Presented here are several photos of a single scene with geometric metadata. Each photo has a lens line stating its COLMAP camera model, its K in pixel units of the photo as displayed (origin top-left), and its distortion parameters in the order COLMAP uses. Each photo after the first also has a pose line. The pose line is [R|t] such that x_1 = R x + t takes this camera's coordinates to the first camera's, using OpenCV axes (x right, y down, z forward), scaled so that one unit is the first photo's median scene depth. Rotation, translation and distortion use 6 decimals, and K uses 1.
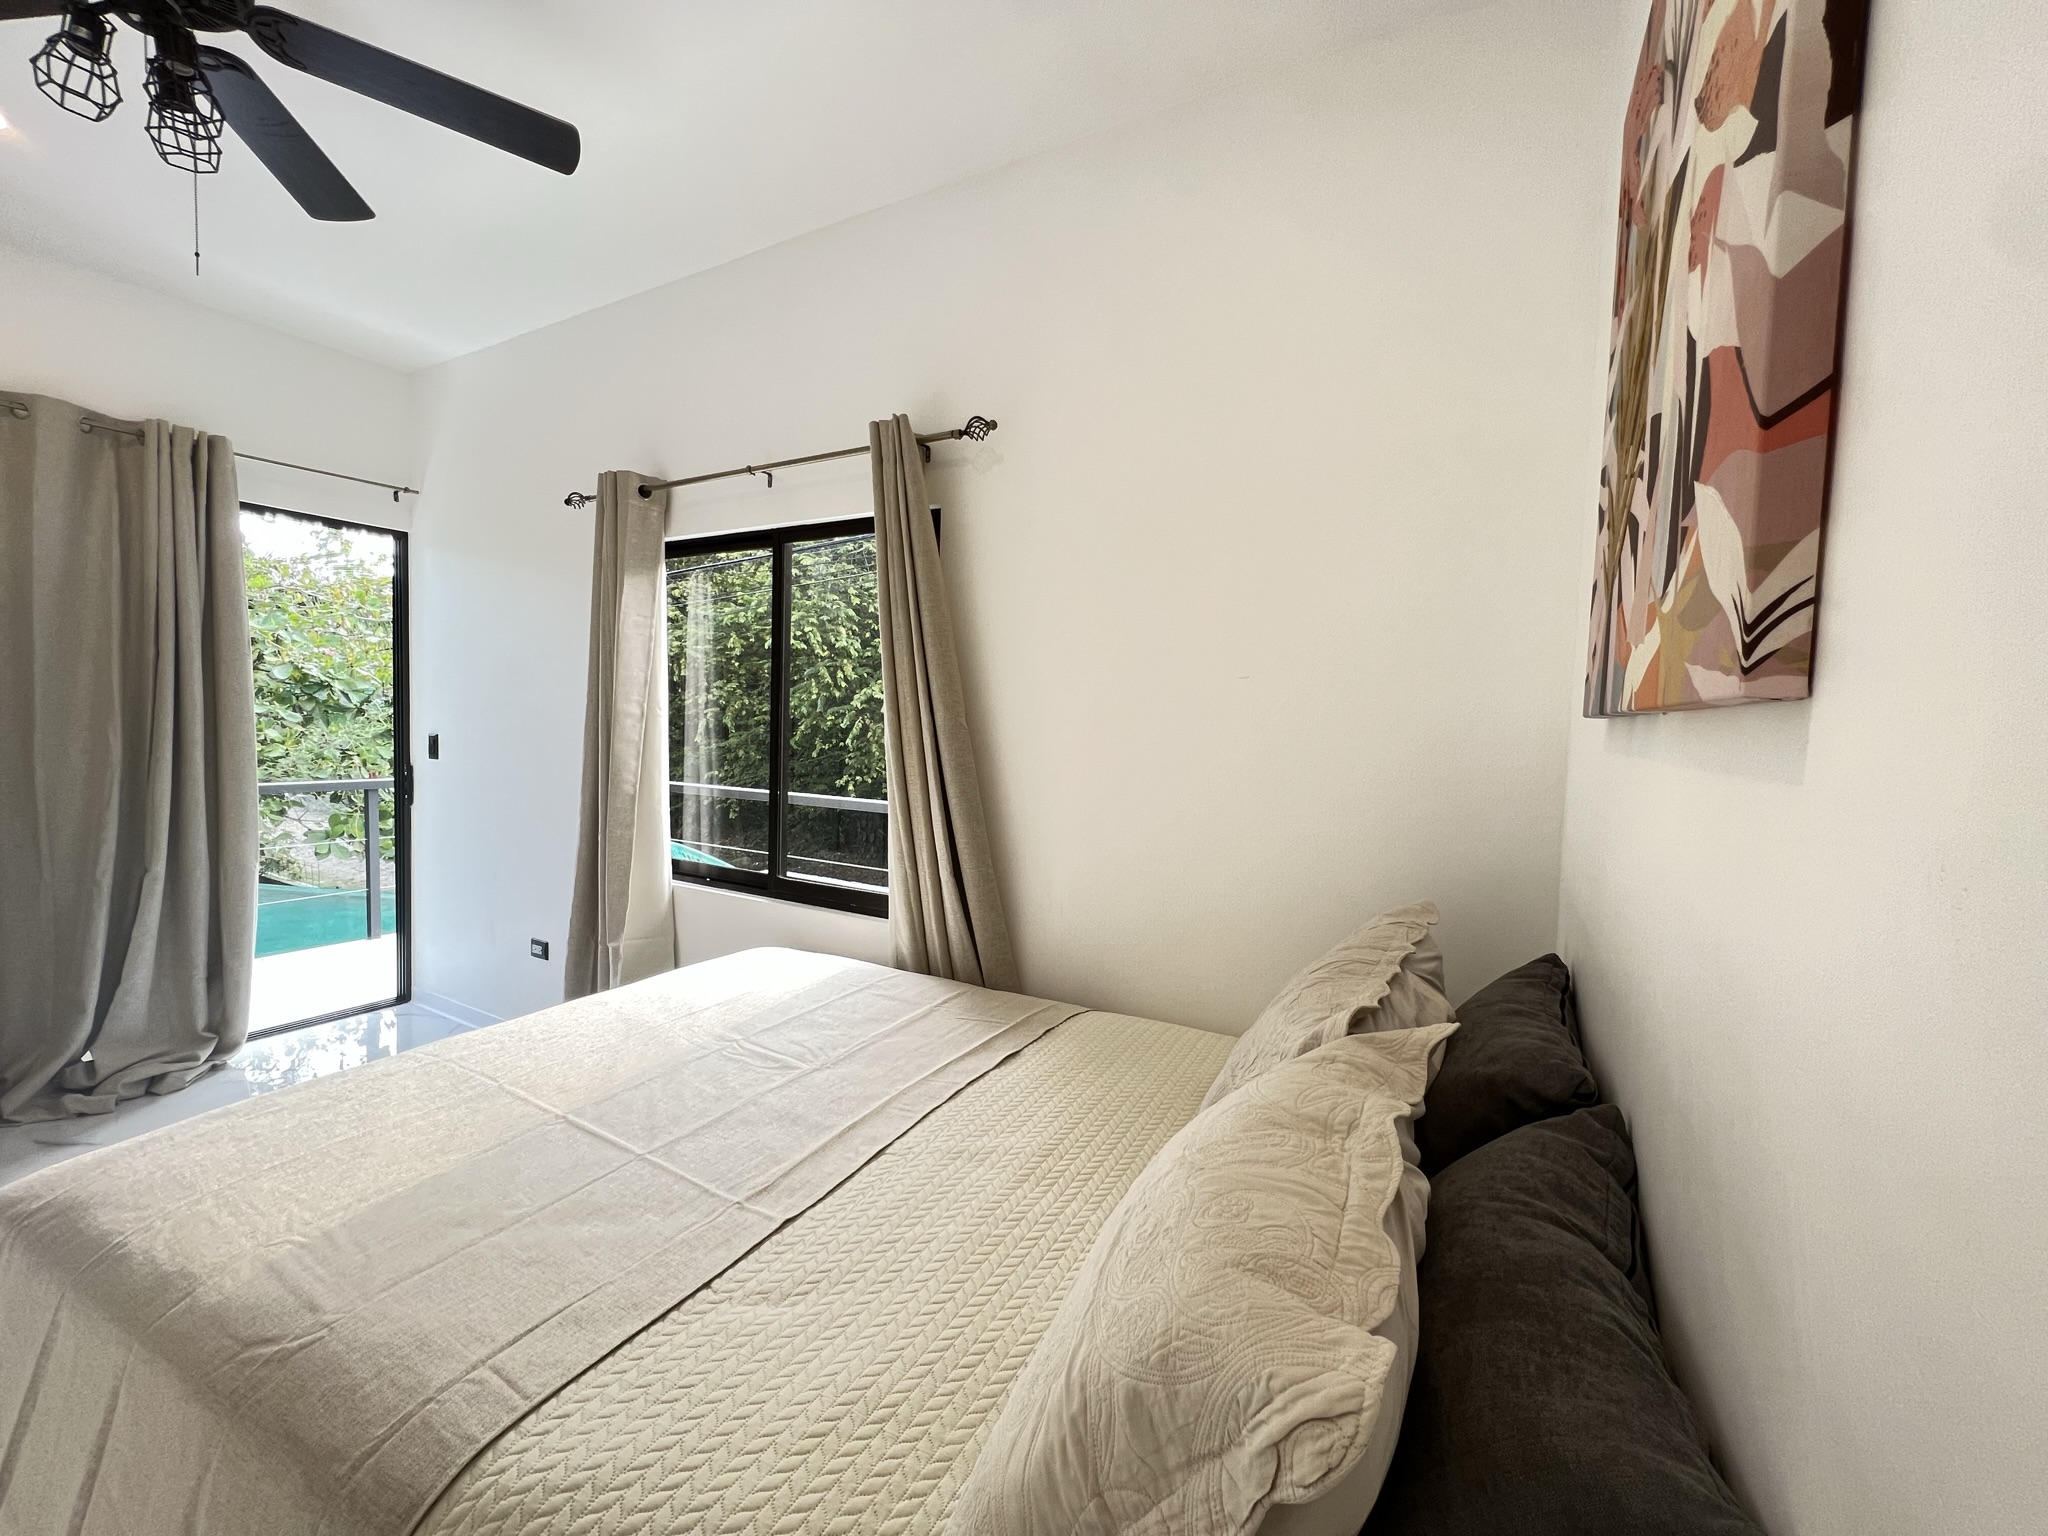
lens RADIAL K [[820.5, 0, 1022.5], [0, 820.5, 776.0], [0, 0, 1]] dist [0.002536, 0.000507]
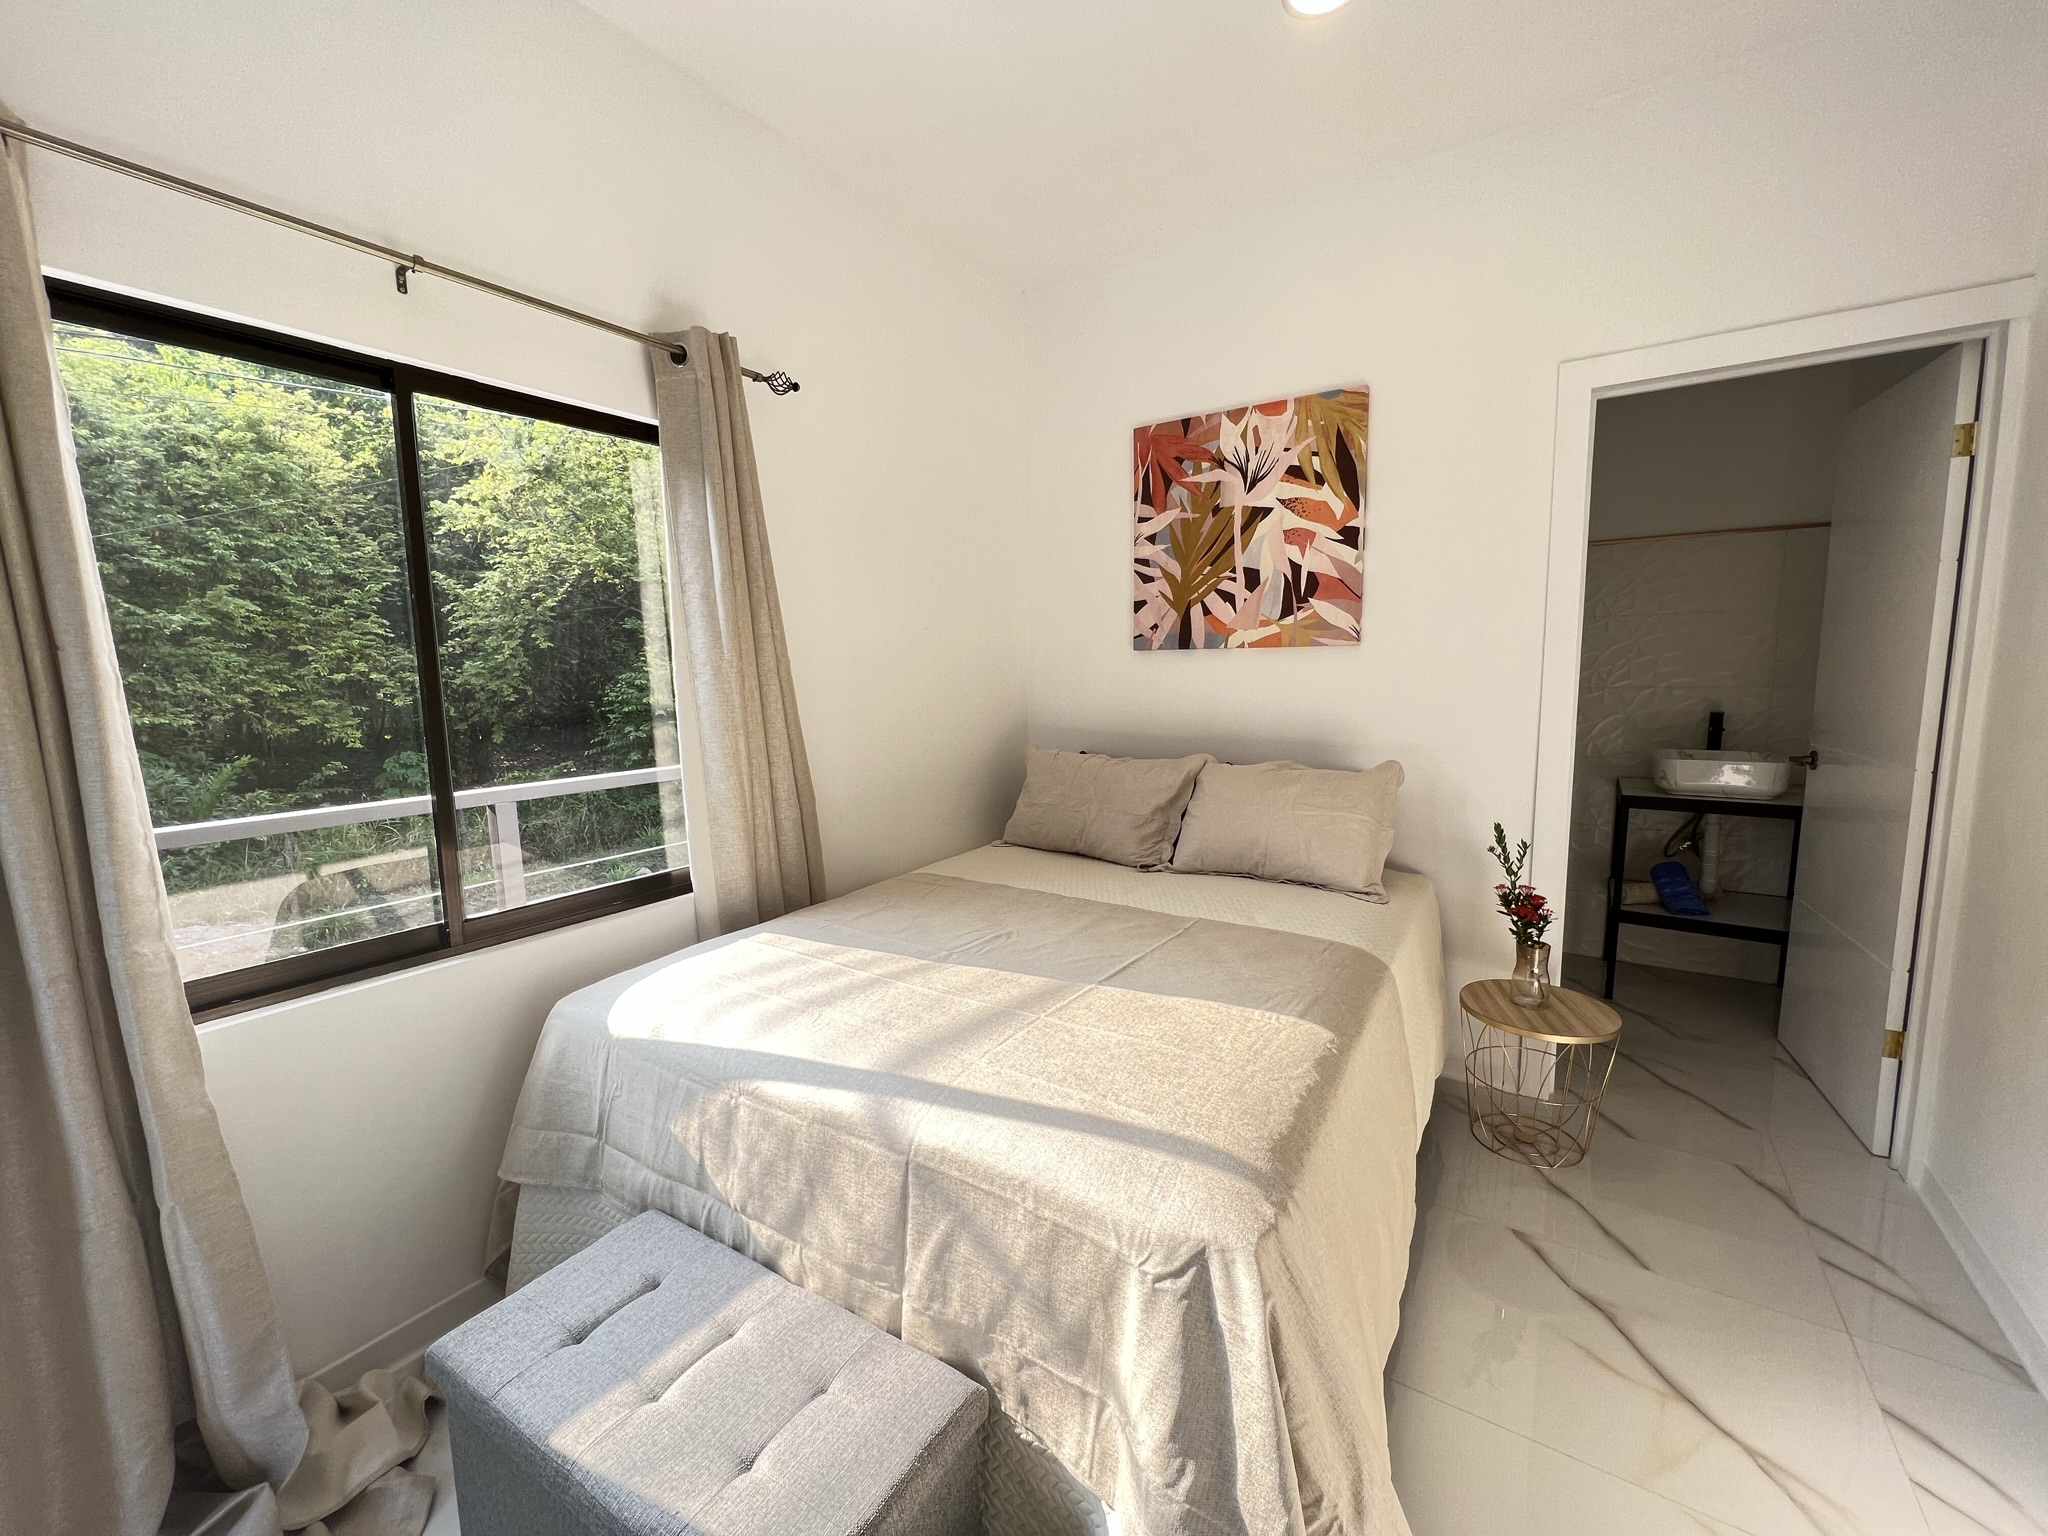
lens RADIAL K [[820.5, 0, 1031.7], [0, 820.5, 765.6], [0, 0, 1]] dist [0.002536, 0.000507]
pose [[0.065348, -0.161363, 0.984729, -0.982976], [0.085676, 0.984102, 0.155574, -0.067852], [-0.994178, 0.074201, 0.078134, 0.548416]]
